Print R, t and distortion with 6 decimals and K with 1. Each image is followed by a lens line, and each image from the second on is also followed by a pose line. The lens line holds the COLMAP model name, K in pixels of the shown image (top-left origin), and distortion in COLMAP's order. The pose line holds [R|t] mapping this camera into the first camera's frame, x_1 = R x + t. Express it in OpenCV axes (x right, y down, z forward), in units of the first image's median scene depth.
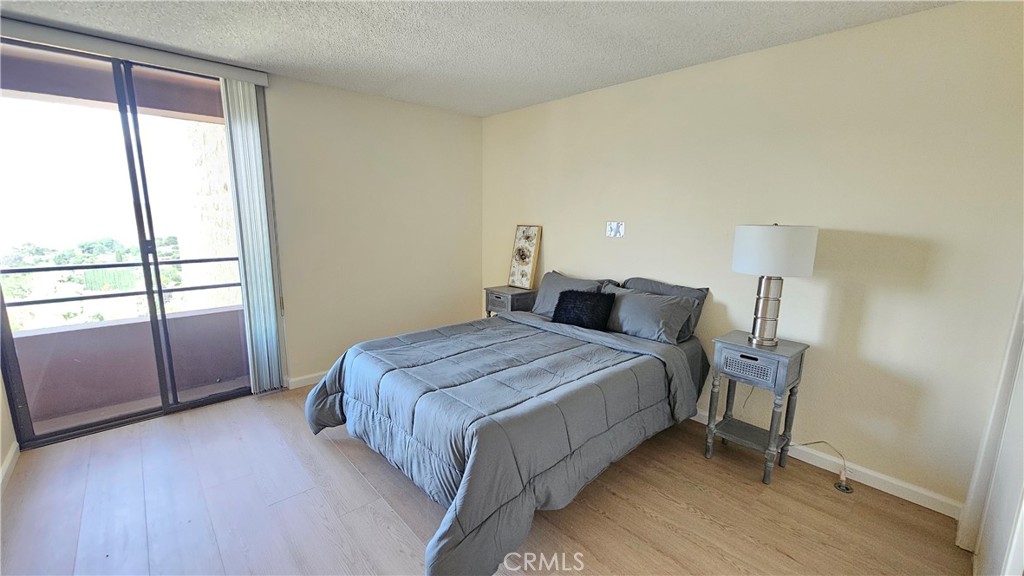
lens RADIAL K [[417.1, 0, 512.0], [0, 417.1, 288.0], [0, 0, 1]] dist [-0.003563, -0.000054]
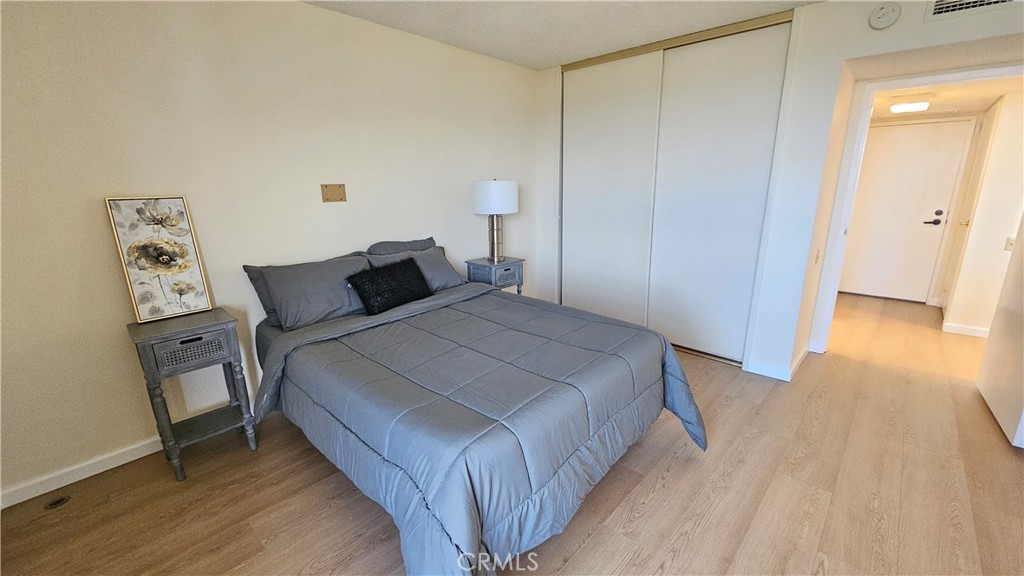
lens RADIAL K [[417.1, 0, 512.0], [0, 417.1, 288.0], [0, 0, 1]] dist [-0.003563, -0.000054]
pose [[-0.071699, -0.260657, 0.962765, -0.527020], [0.186775, 0.944667, 0.269667, -0.100817], [-0.979783, 0.199155, -0.019048, 0.601531]]
